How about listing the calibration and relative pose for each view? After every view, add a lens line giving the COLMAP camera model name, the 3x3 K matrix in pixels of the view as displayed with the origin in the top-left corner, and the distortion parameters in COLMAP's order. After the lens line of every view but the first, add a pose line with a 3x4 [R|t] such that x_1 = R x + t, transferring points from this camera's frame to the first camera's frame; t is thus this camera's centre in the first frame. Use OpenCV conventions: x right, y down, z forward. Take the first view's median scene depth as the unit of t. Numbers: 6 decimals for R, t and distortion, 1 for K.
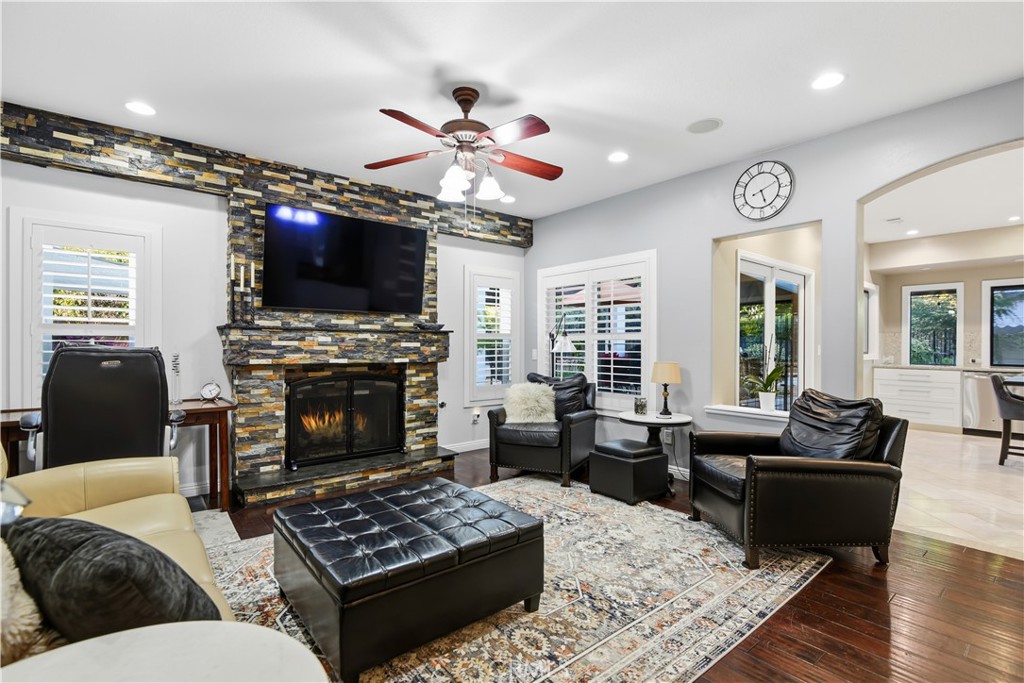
lens RADIAL K [[475.0, 0, 512.0], [0, 475.0, 341.5], [0, 0, 1]] dist [-0.014411, -0.000091]
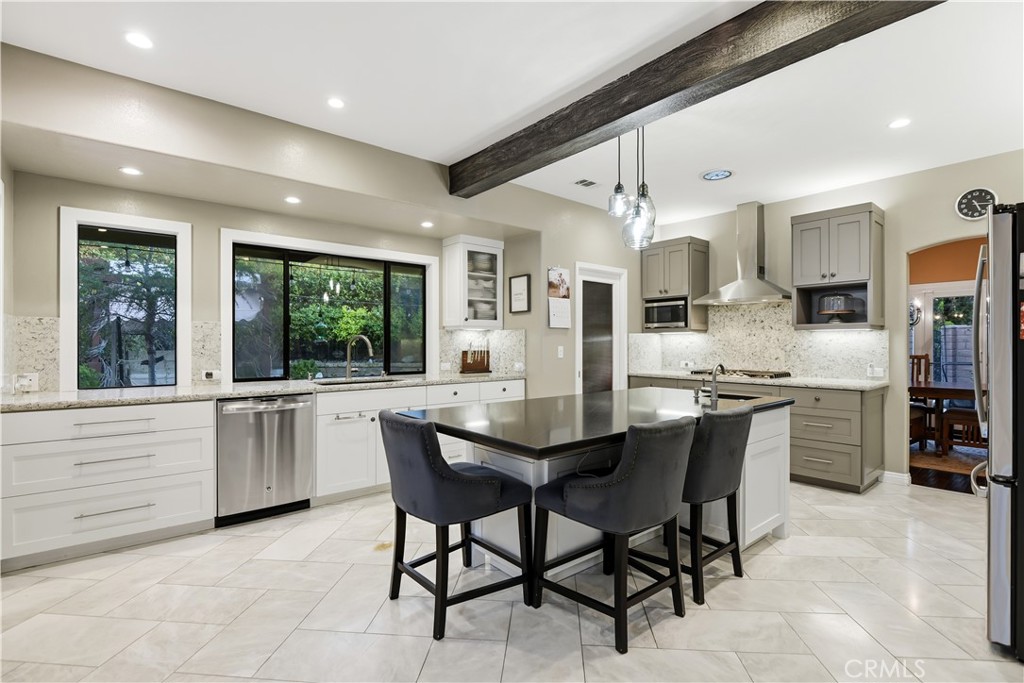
lens RADIAL K [[473.3, 0, 512.0], [0, 473.3, 341.5], [0, 0, 1]] dist [0.000777, 0.000078]
pose [[-0.020820, -0.001037, 0.999783, 0.885714], [-0.005243, 0.999986, 0.000928, 0.001919], [-0.999769, -0.005222, -0.020825, 1.340479]]
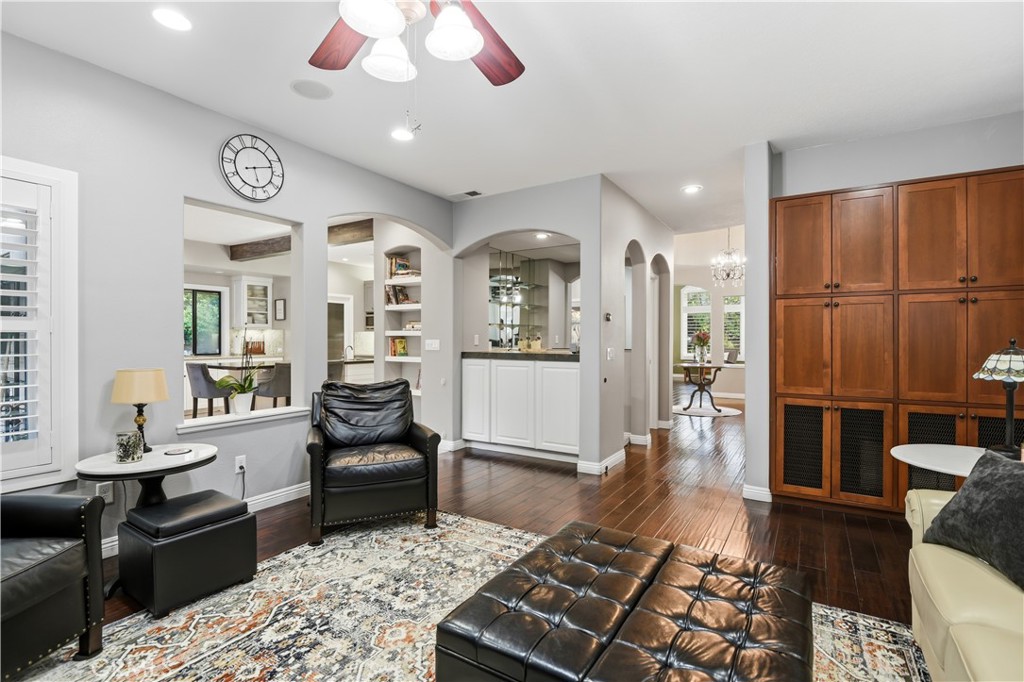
lens RADIAL K [[475.0, 0, 512.0], [0, 475.0, 341.0], [0, 0, 1]] dist [-0.014411, -0.000091]
pose [[-0.324382, -0.010717, 0.945865, -0.533684], [-0.009596, 0.999922, 0.008038, -0.004515], [-0.945878, -0.006469, -0.324459, 0.925711]]
